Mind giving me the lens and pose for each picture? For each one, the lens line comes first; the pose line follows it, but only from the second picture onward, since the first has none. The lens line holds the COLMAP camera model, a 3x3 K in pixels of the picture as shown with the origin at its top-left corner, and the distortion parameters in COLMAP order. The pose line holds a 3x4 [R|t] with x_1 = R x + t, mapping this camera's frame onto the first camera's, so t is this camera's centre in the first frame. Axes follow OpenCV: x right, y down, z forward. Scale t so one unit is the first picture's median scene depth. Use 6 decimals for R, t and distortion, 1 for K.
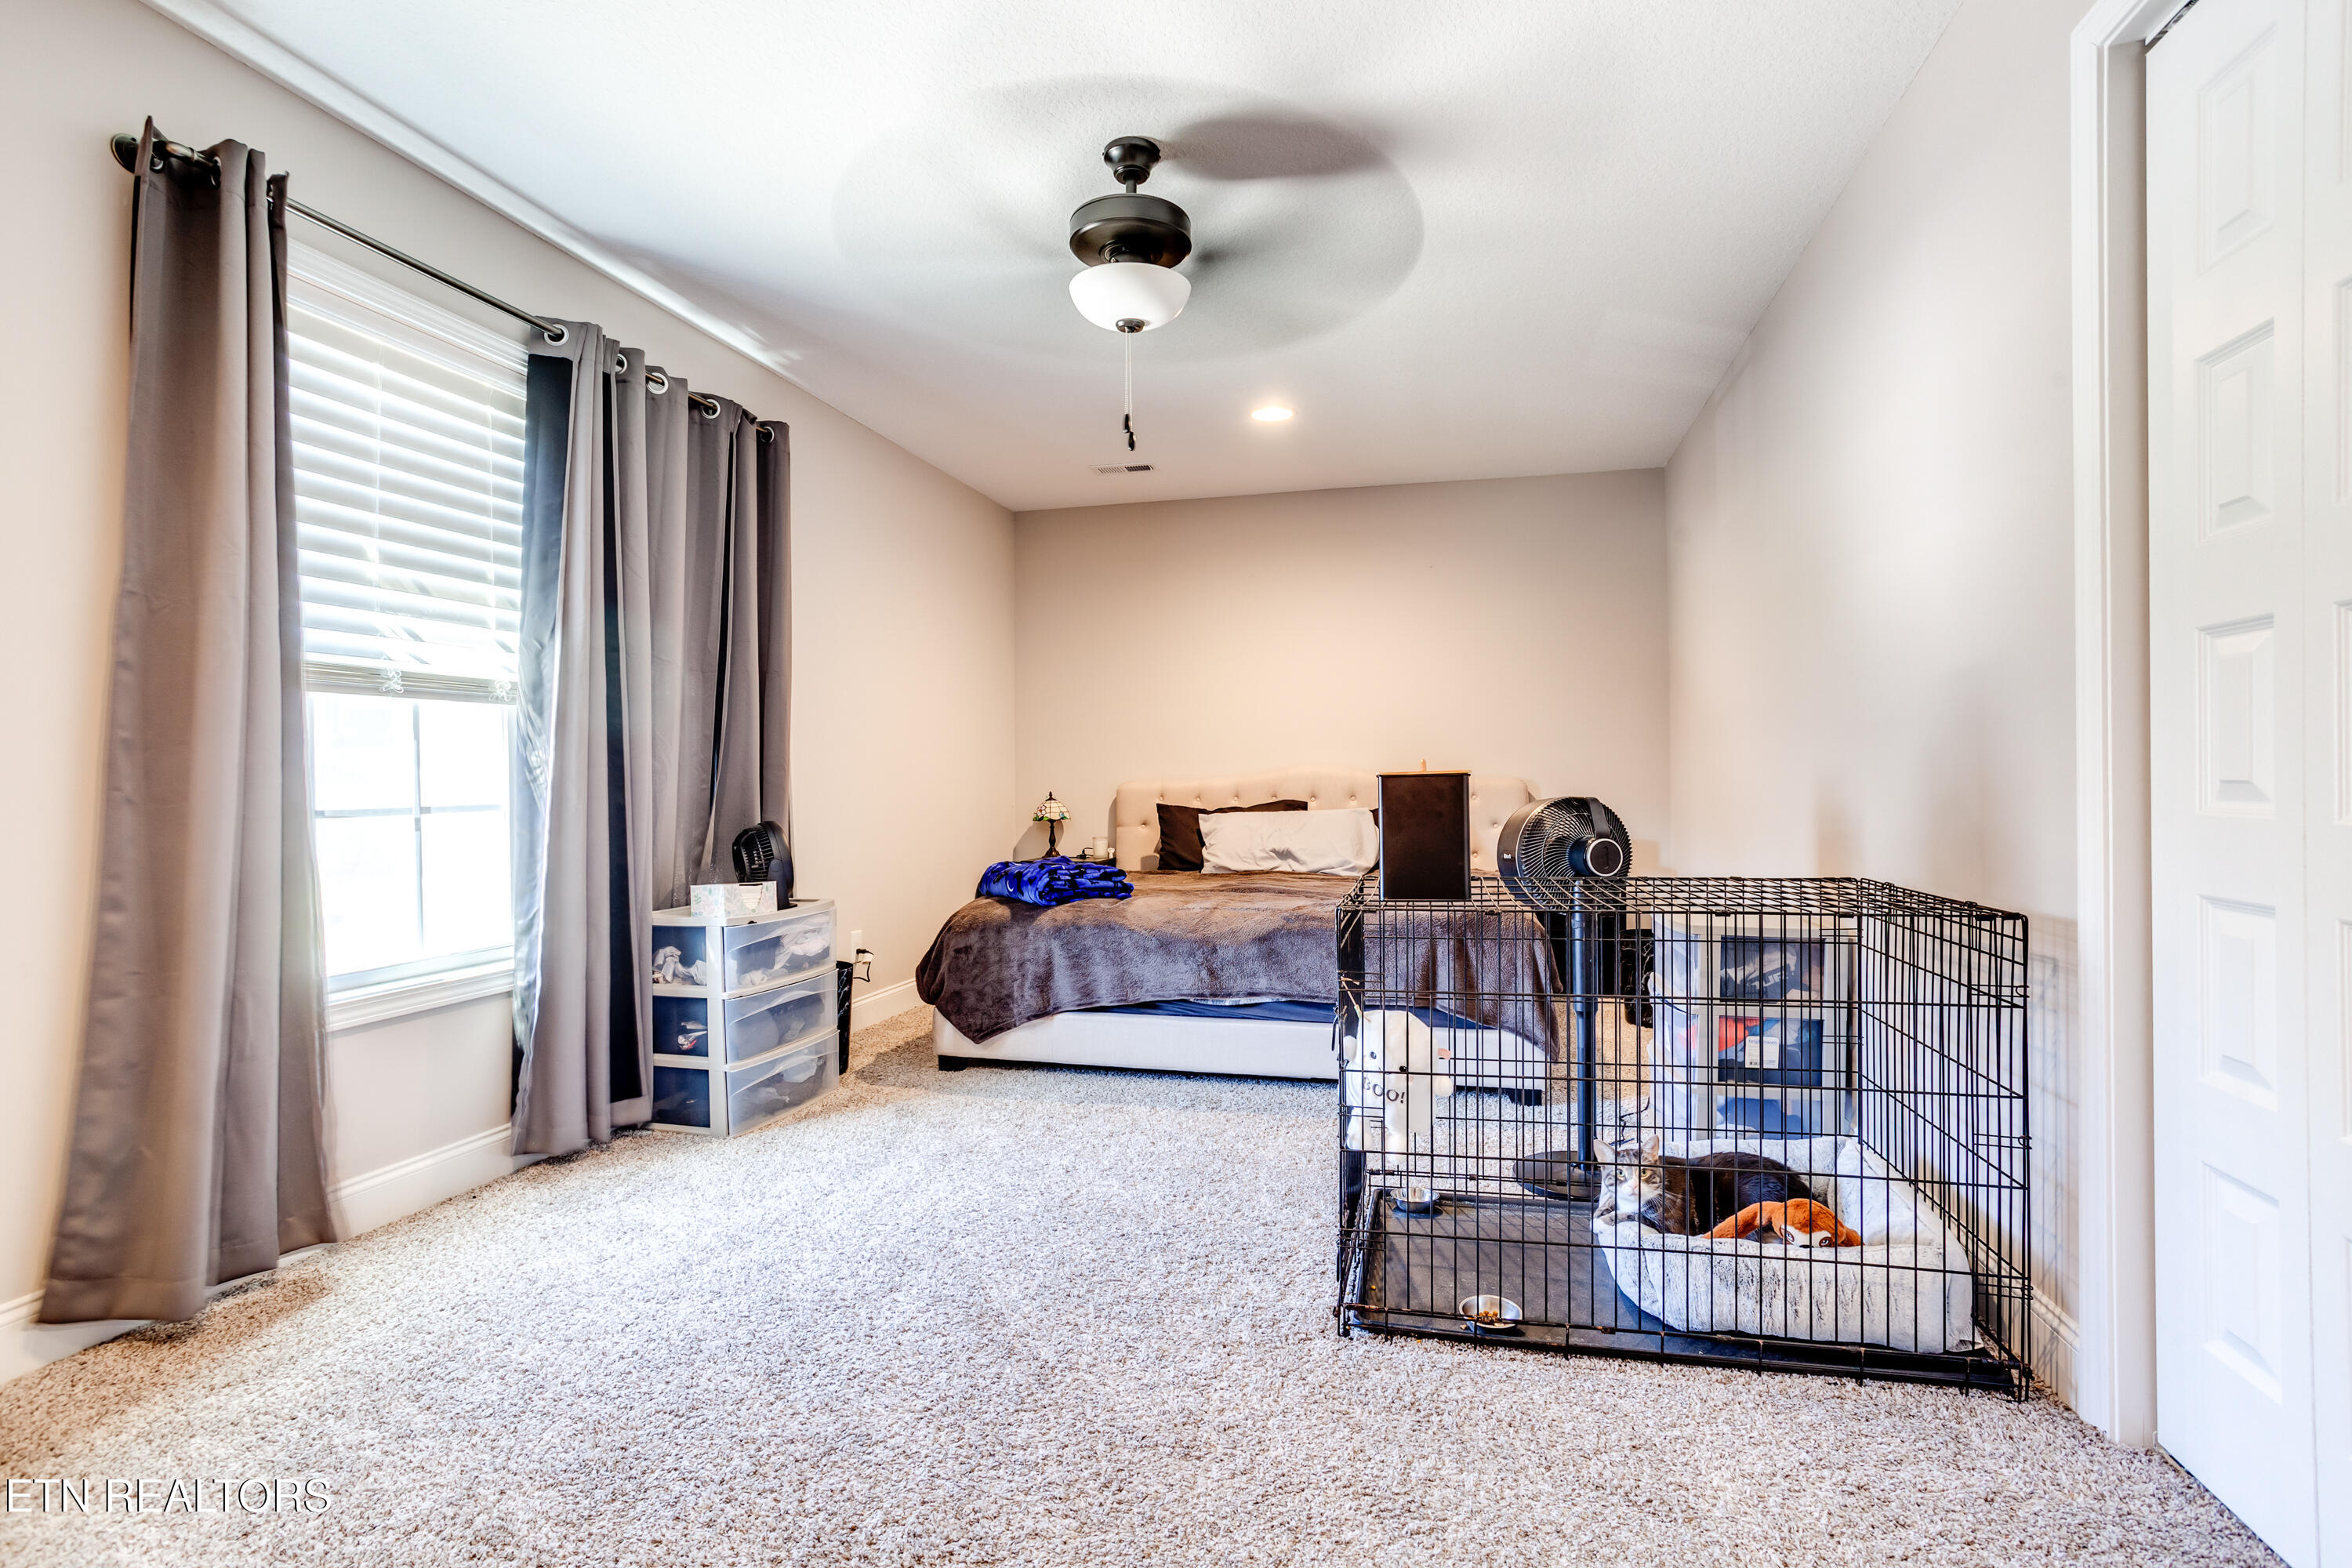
lens RADIAL K [[1171.7, 0, 1184.5], [0, 1171.7, 773.6], [0, 0, 1]] dist [-0.046273, 0.029370]
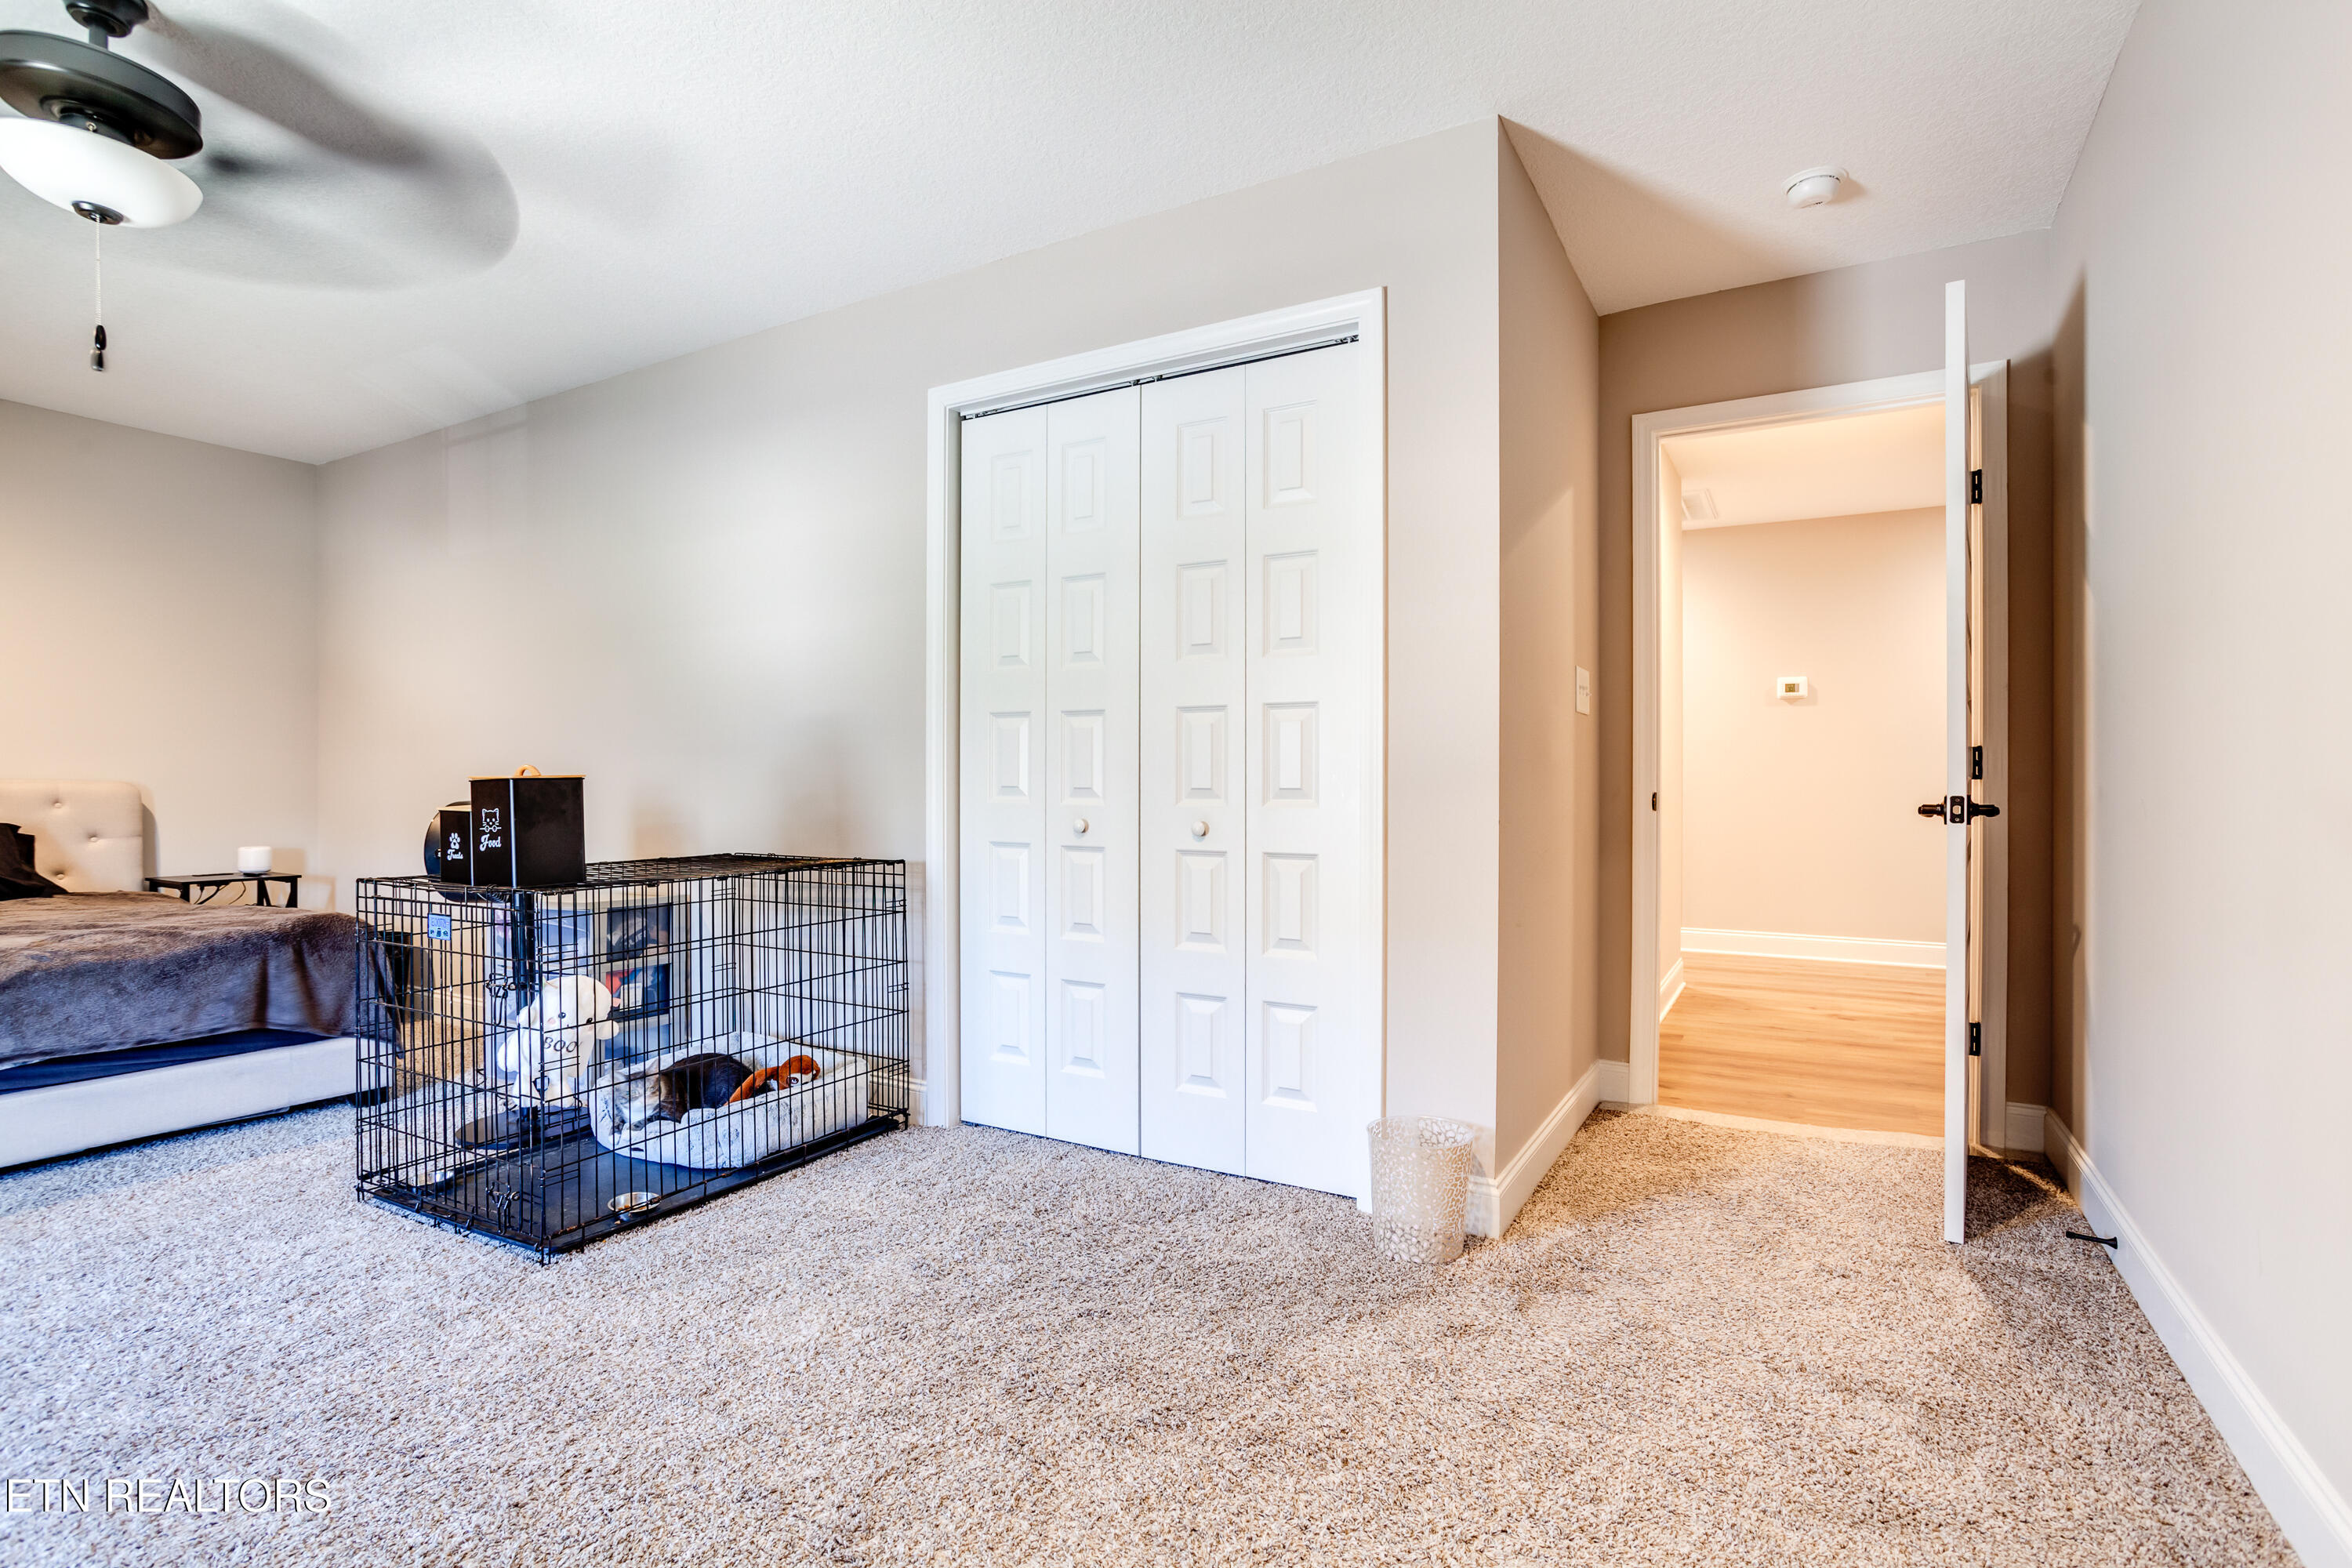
lens RADIAL K [[1171.7, 0, 1179.5], [0, 1171.7, 793.6], [0, 0, 1]] dist [-0.046273, 0.029370]
pose [[0.257454, -0.000452, 0.966291, -0.801592], [-0.009459, 0.999951, 0.002988, 0.006814], [-0.966244, -0.009909, 0.257437, 0.099892]]
